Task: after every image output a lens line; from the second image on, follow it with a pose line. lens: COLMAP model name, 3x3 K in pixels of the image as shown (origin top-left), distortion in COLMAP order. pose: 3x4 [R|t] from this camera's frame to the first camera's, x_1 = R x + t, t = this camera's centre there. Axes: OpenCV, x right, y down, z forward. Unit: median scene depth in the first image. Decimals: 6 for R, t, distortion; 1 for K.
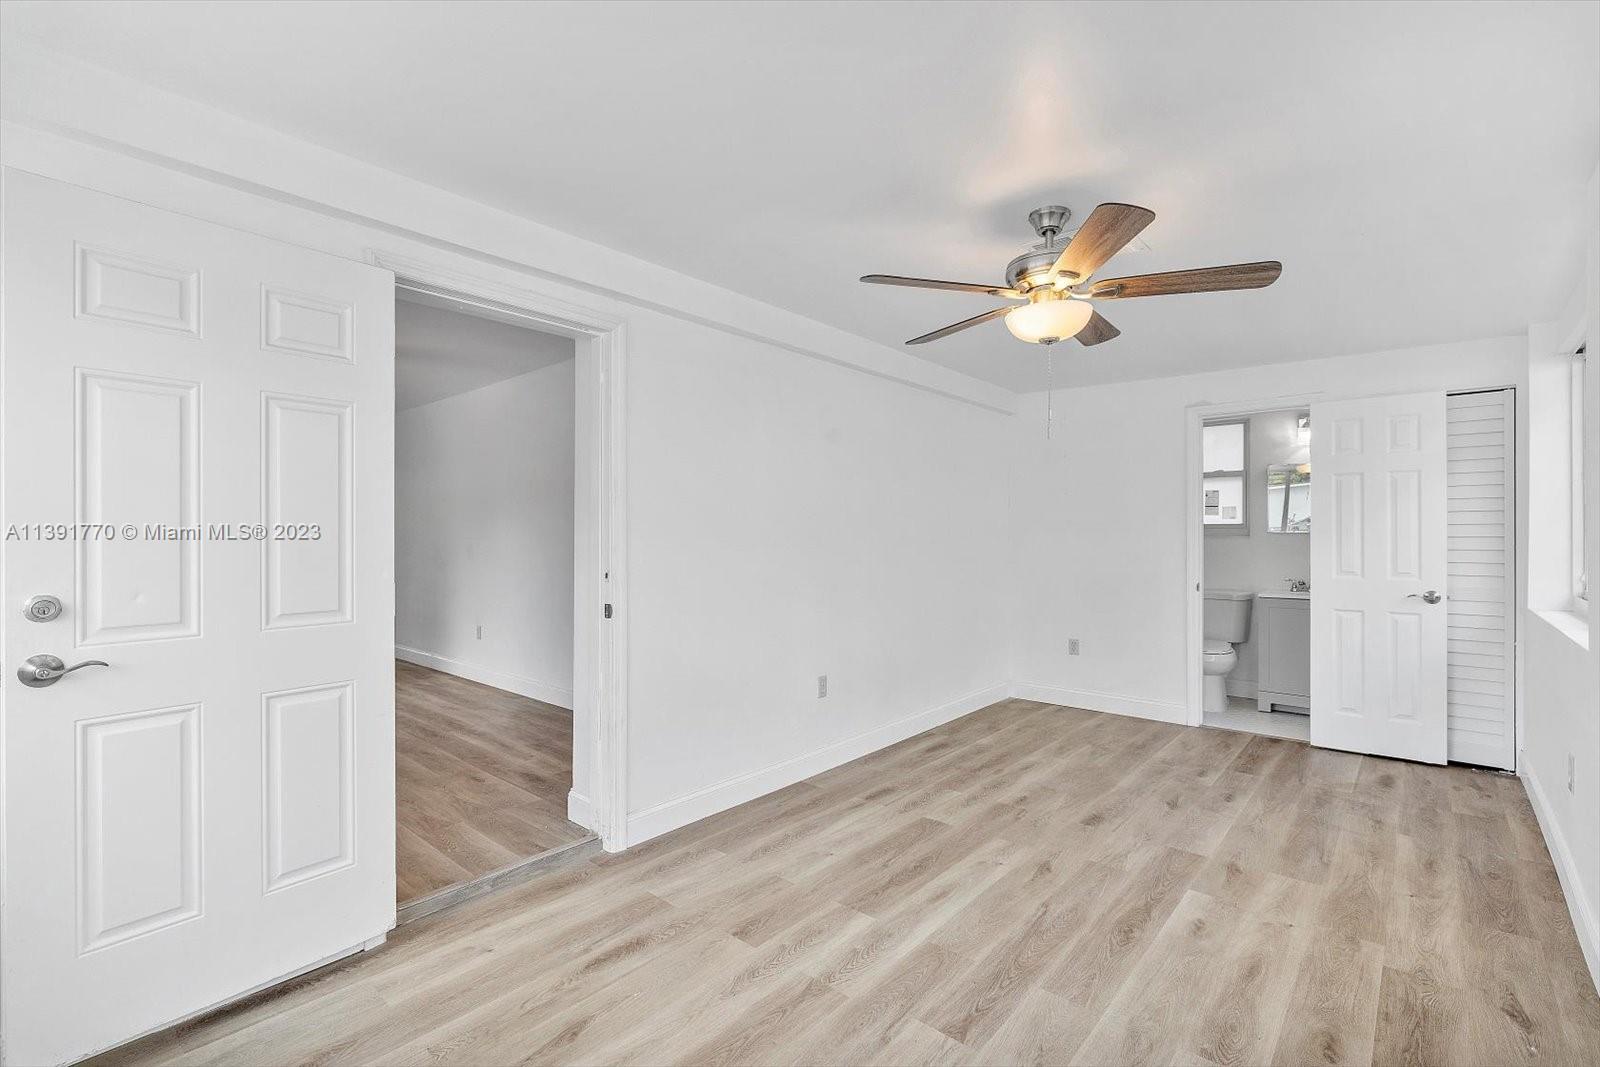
lens RADIAL K [[692.9, 0, 784.1], [0, 692.9, 535.1], [0, 0, 1]] dist [-0.018674, 0.004591]
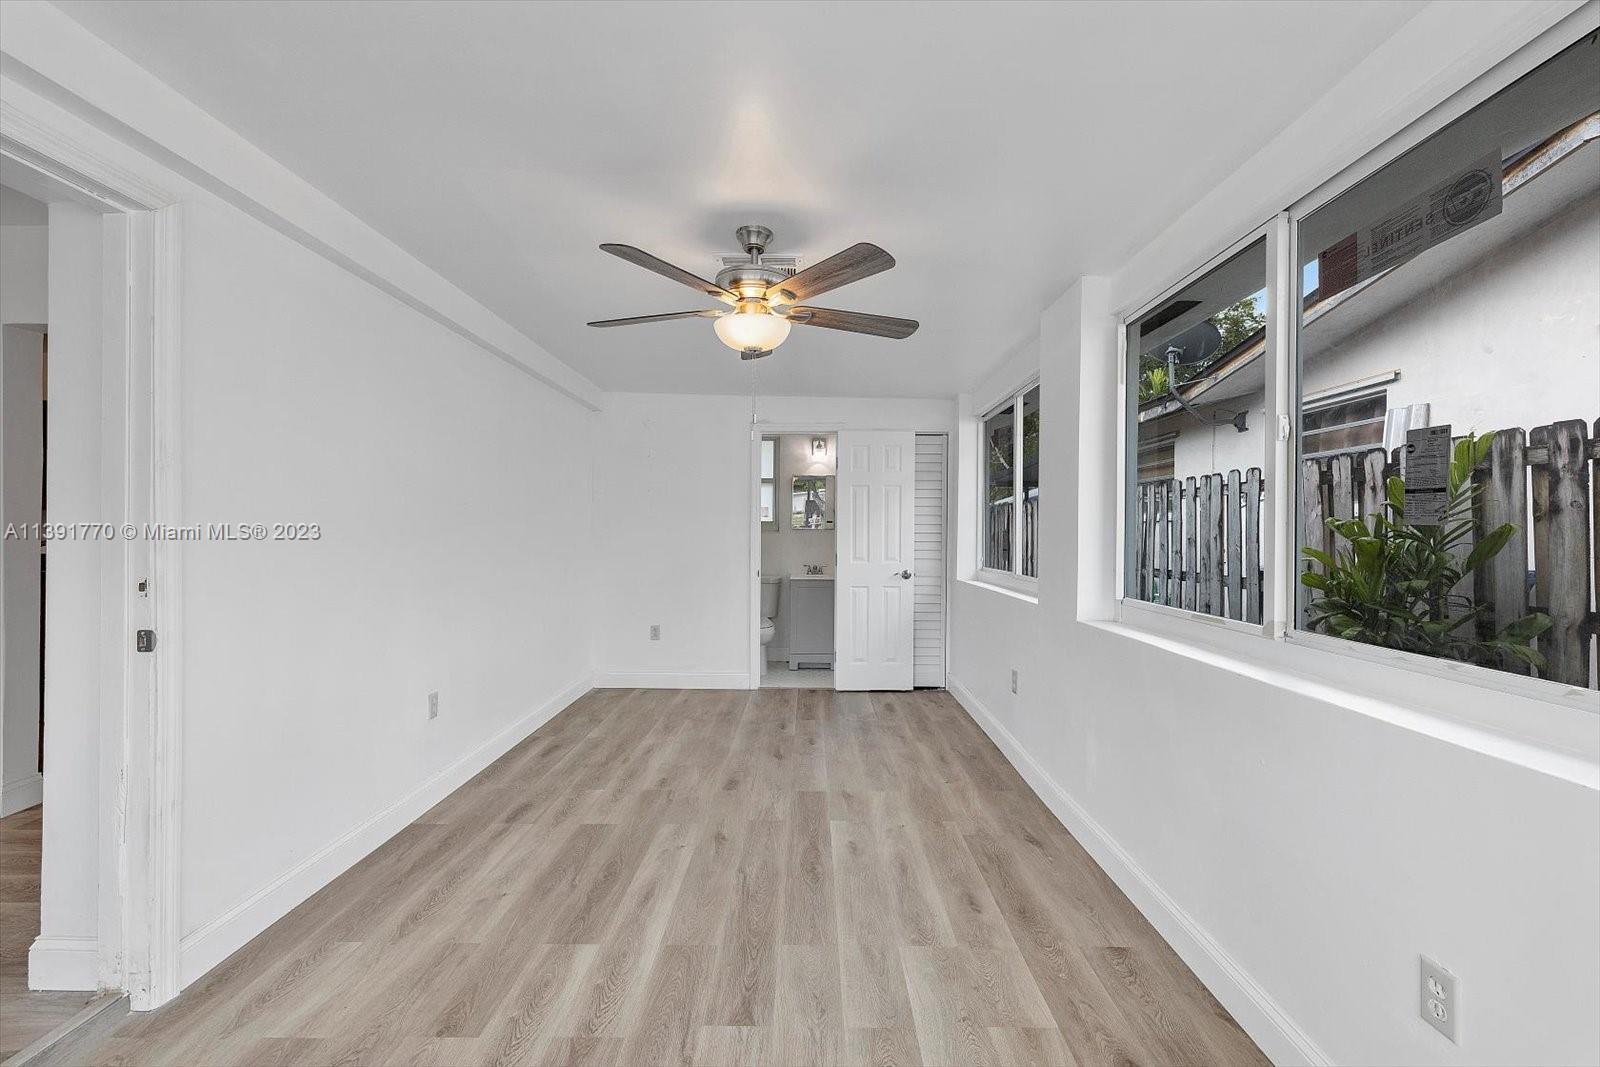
lens RADIAL K [[670.3, 0, 792.1], [0, 670.3, 535.1], [0, 0, 1]] dist [-0.004626, 0.000428]
pose [[0.754905, 0.001957, 0.655832, -0.206292], [-0.007933, 0.999950, 0.006147, 0.001427], [-0.655787, -0.009843, 0.754882, 0.127479]]
